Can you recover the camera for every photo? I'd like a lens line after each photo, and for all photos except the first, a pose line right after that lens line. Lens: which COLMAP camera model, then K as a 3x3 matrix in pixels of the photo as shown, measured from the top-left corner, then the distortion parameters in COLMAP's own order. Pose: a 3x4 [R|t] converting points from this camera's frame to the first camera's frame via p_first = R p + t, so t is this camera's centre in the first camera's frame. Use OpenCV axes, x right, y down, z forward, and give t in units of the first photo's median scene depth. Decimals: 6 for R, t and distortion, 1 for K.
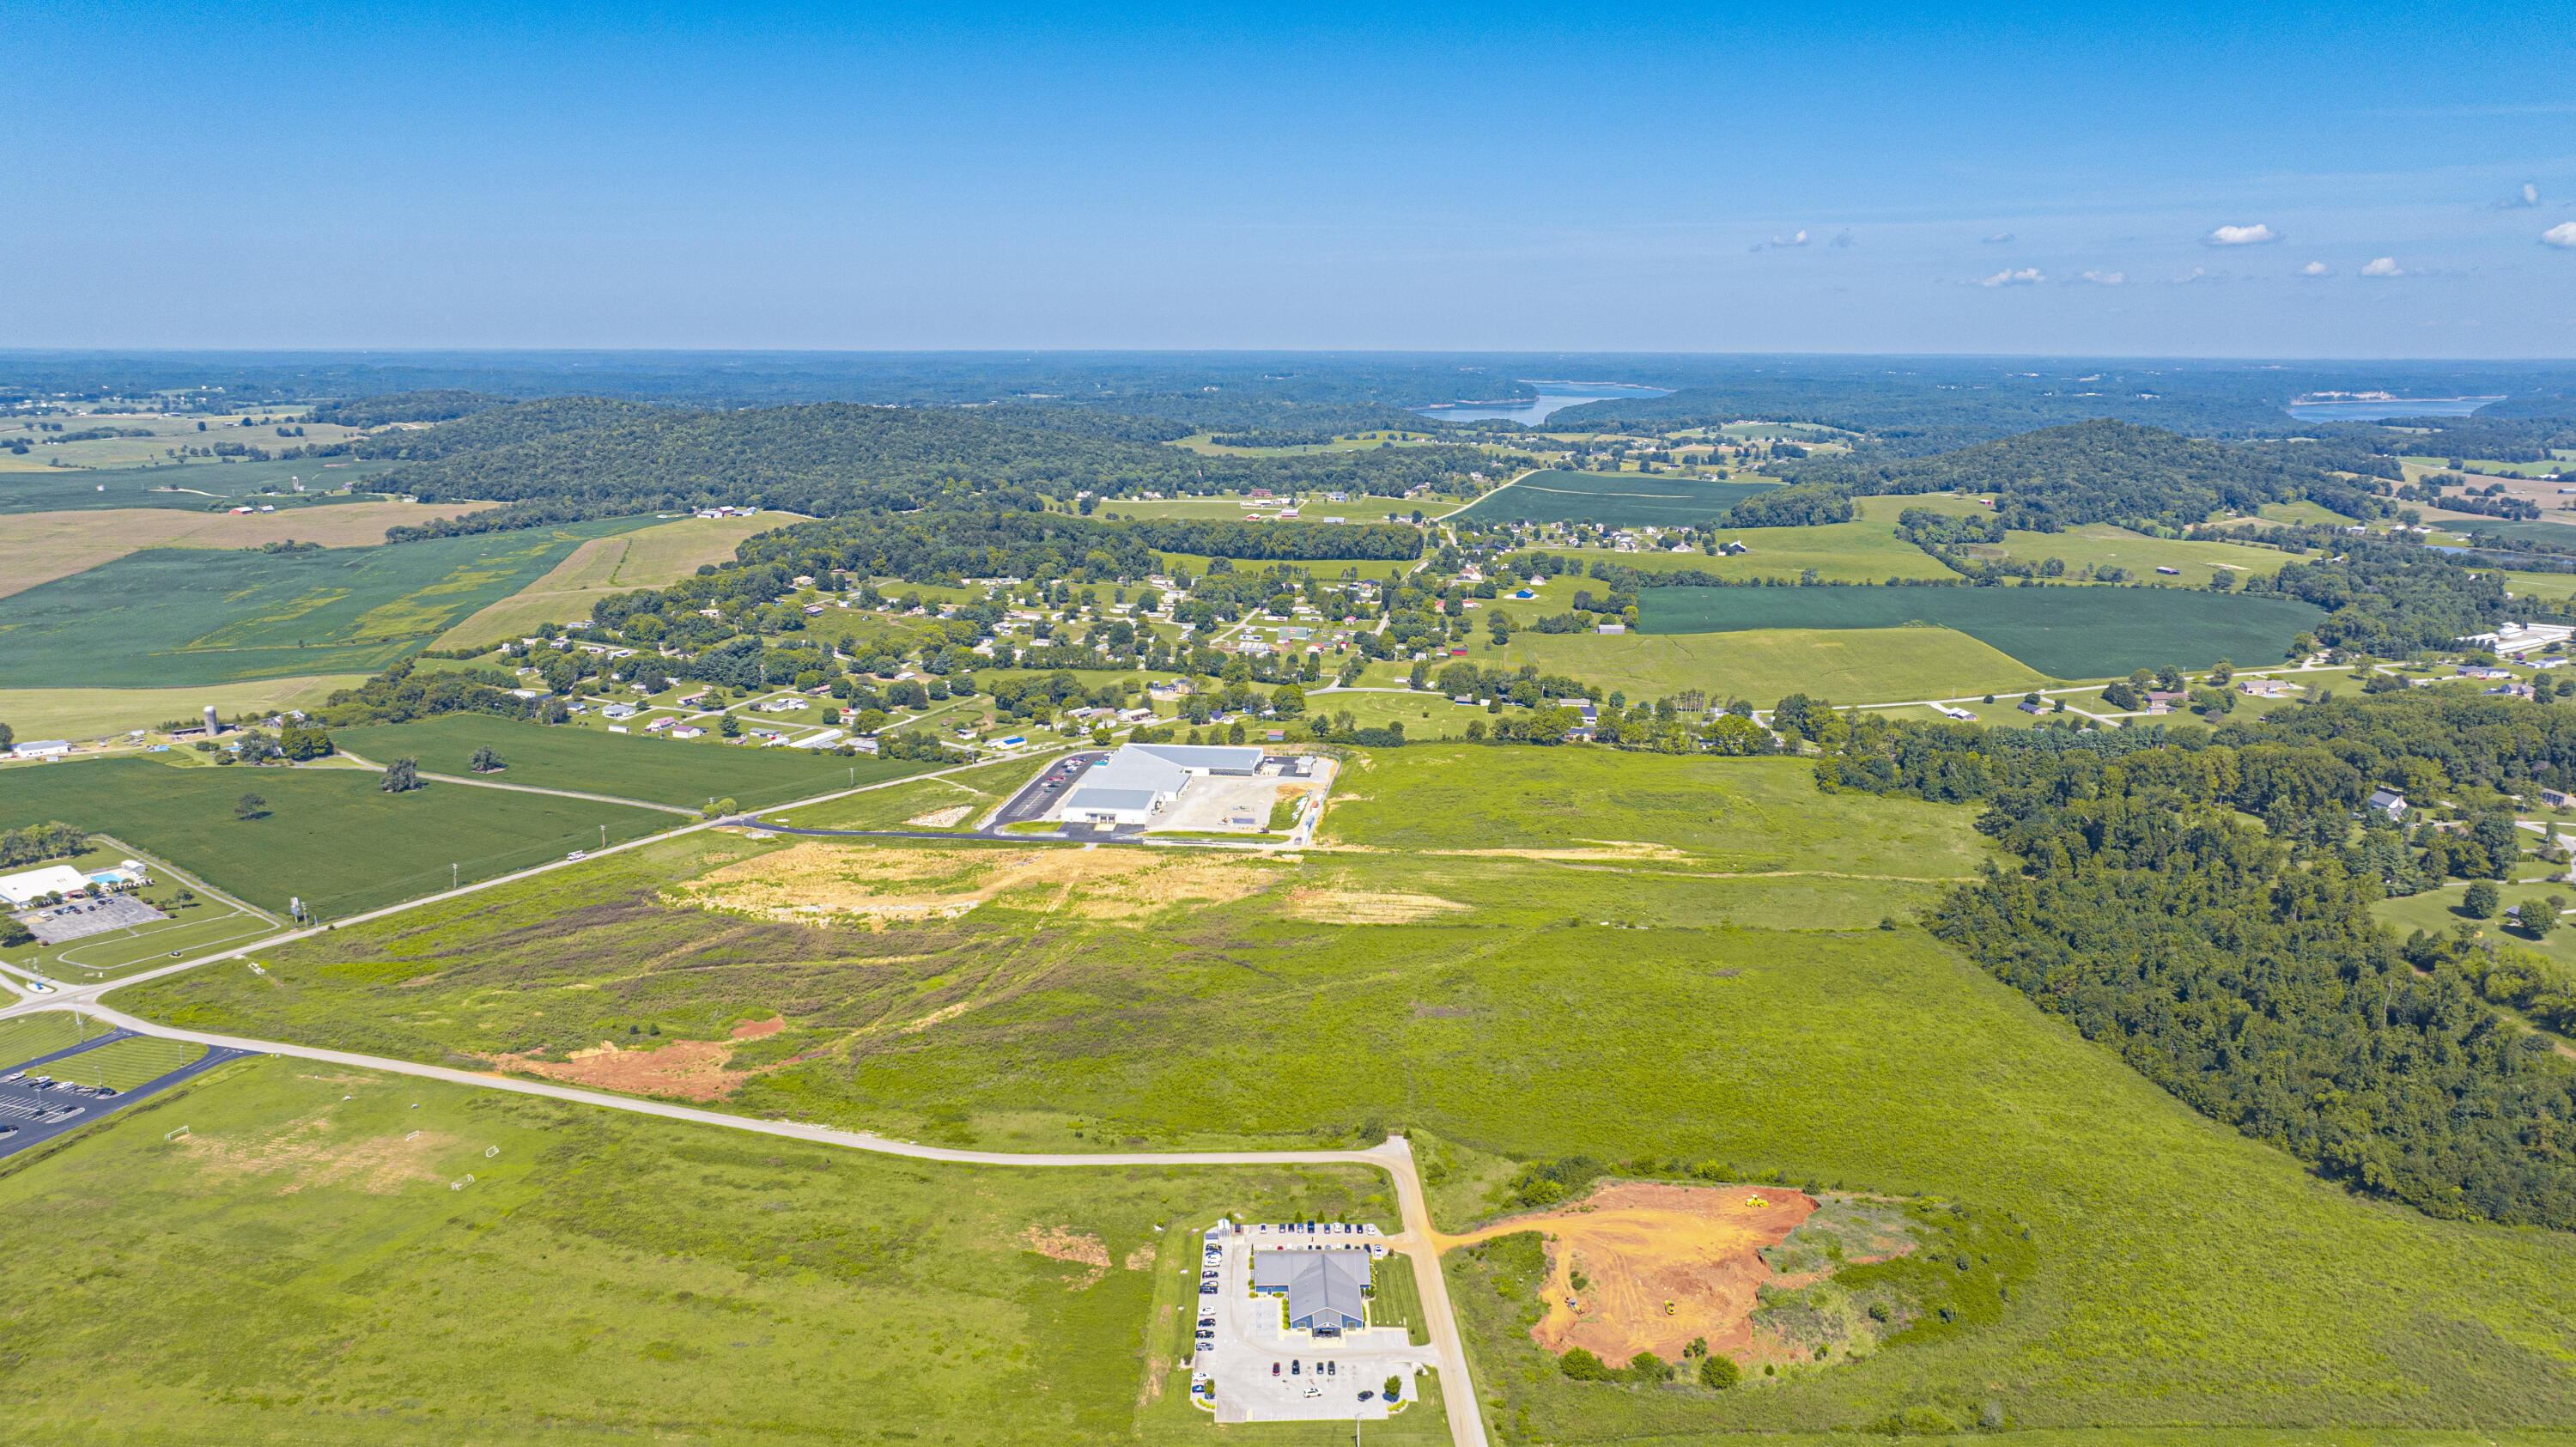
lens RADIAL K [[1794.3, 0, 1285.2], [0, 1794.3, 726.8], [0, 0, 1]] dist [-0.025914, 0.011194]
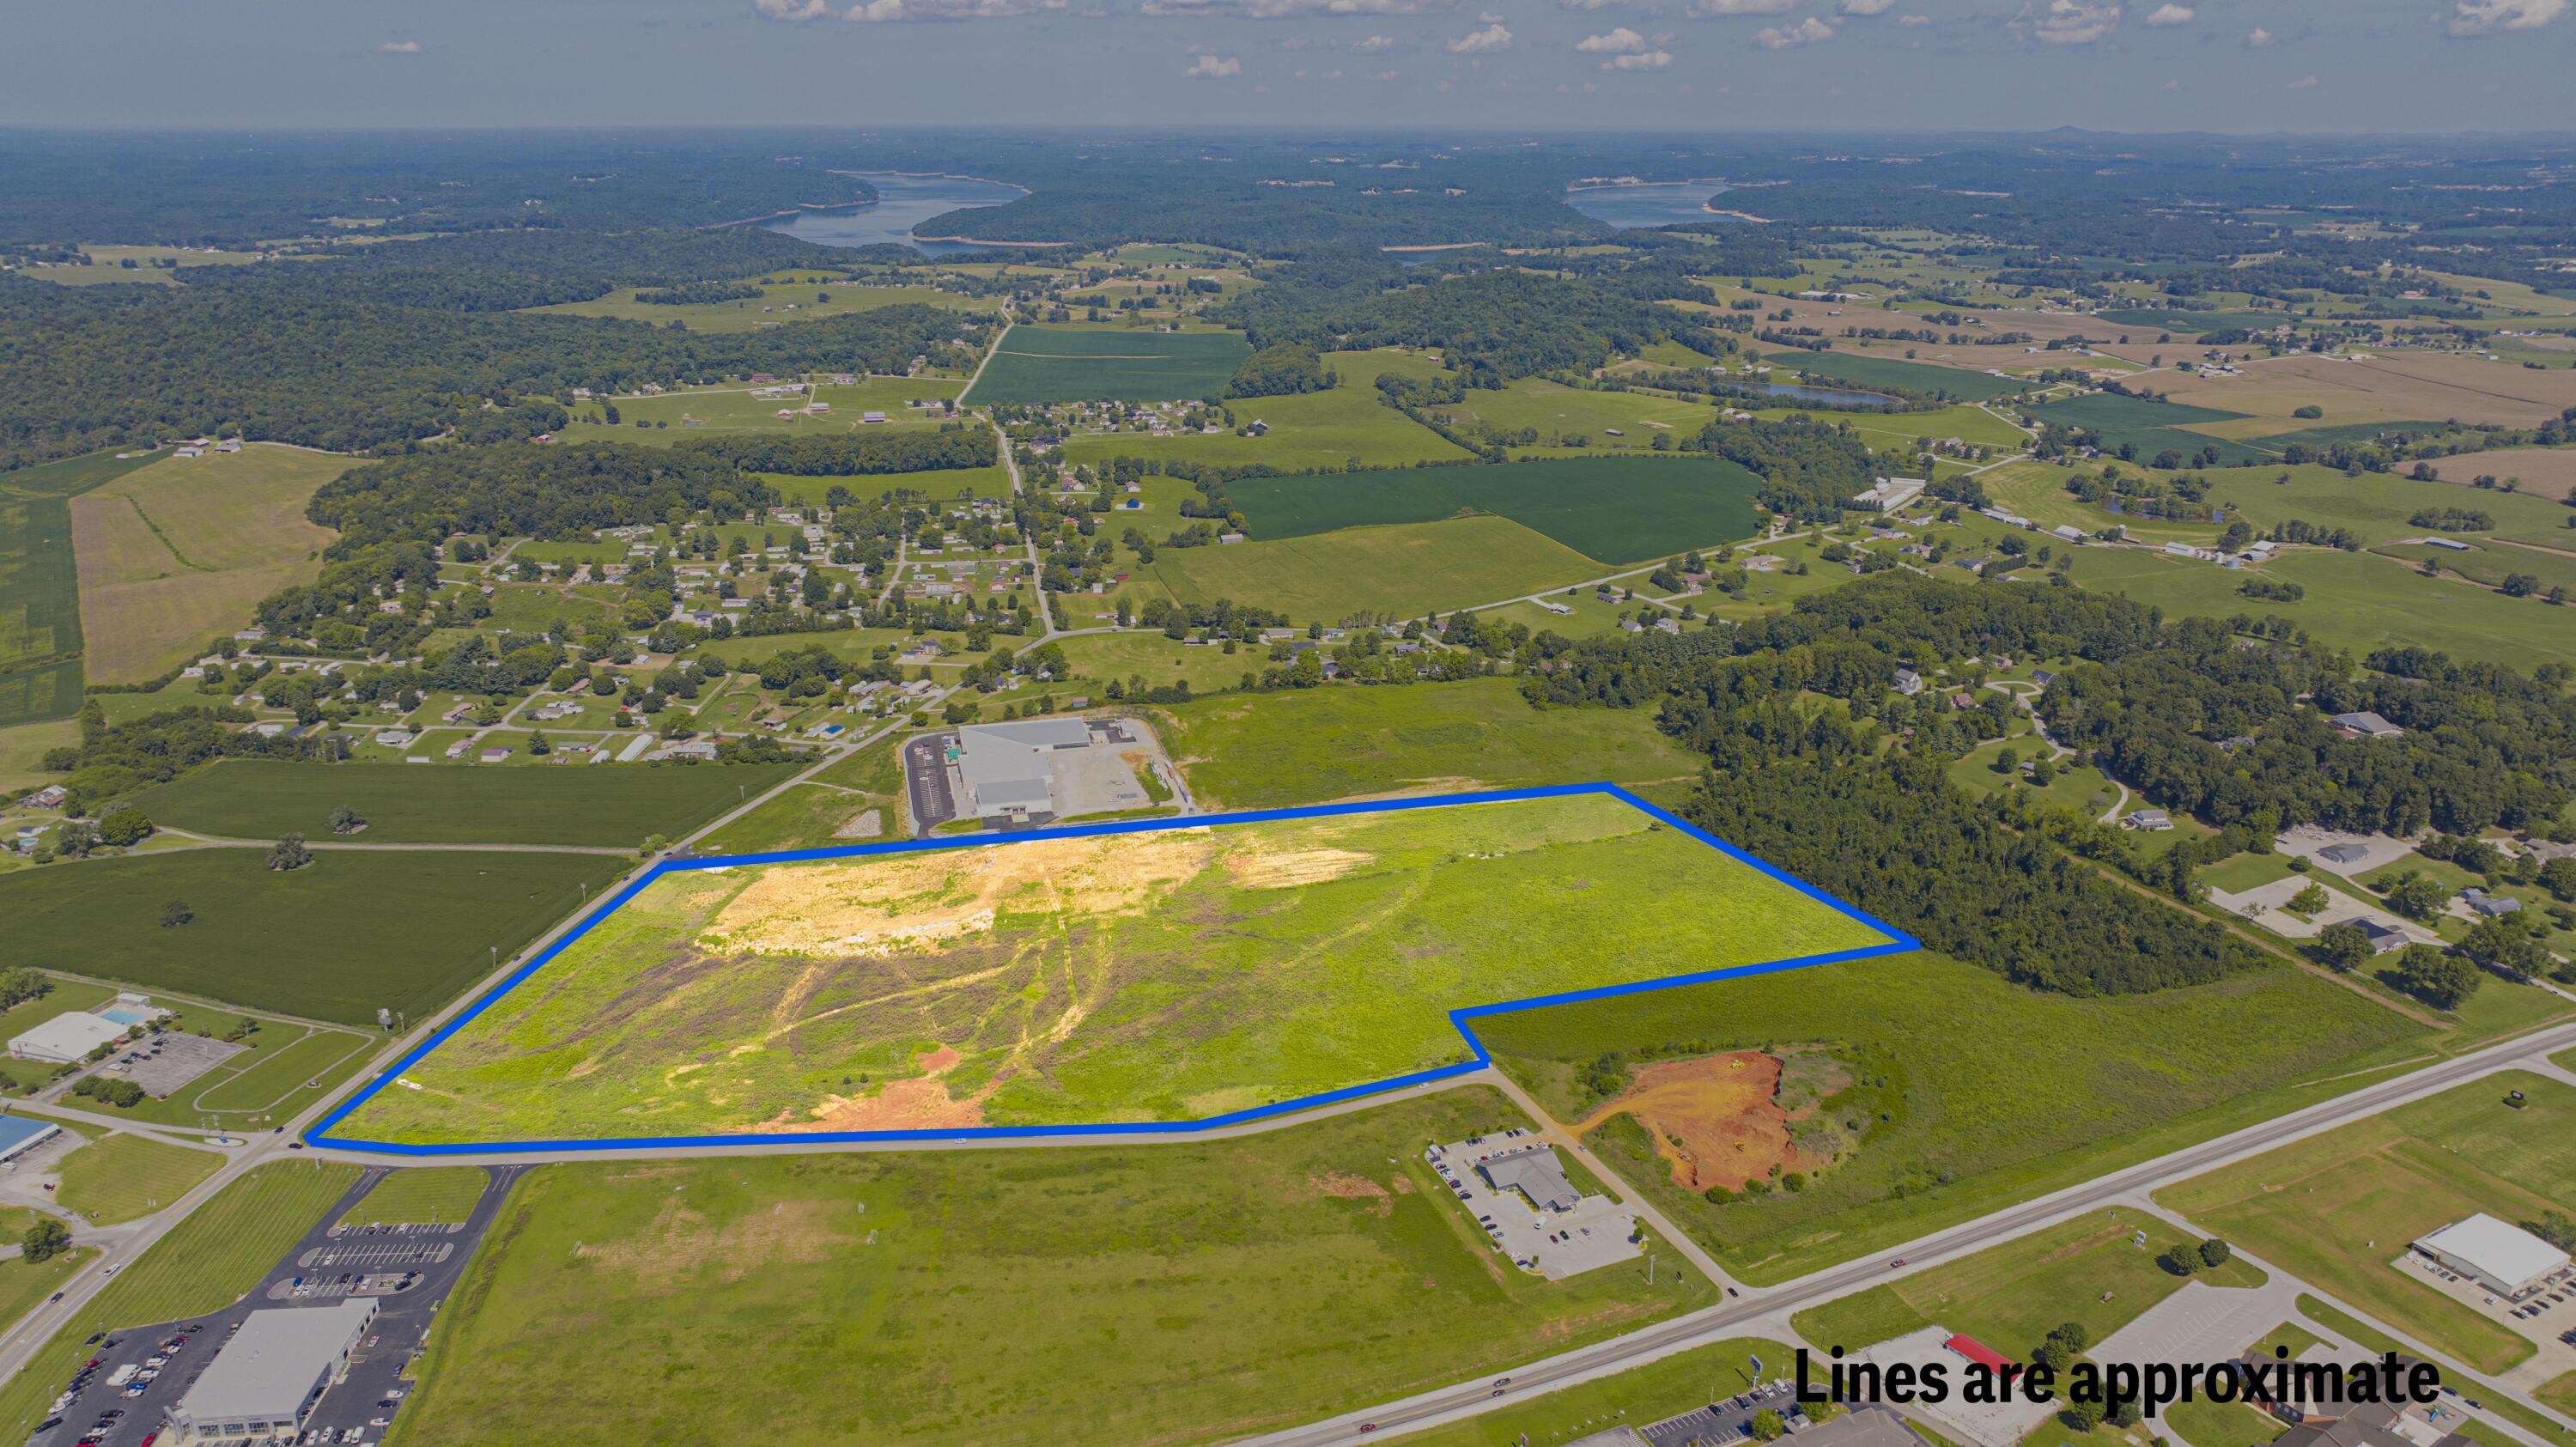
lens RADIAL K [[1794.3, 0, 1293.8], [0, 1794.3, 716.7], [0, 0, 1]] dist [-0.025914, 0.011194]
pose [[0.929908, -0.117422, 0.348544, -0.258460], [0.077888, 0.989044, 0.125399, -0.110251], [-0.359450, -0.089462, 0.928866, -0.116025]]
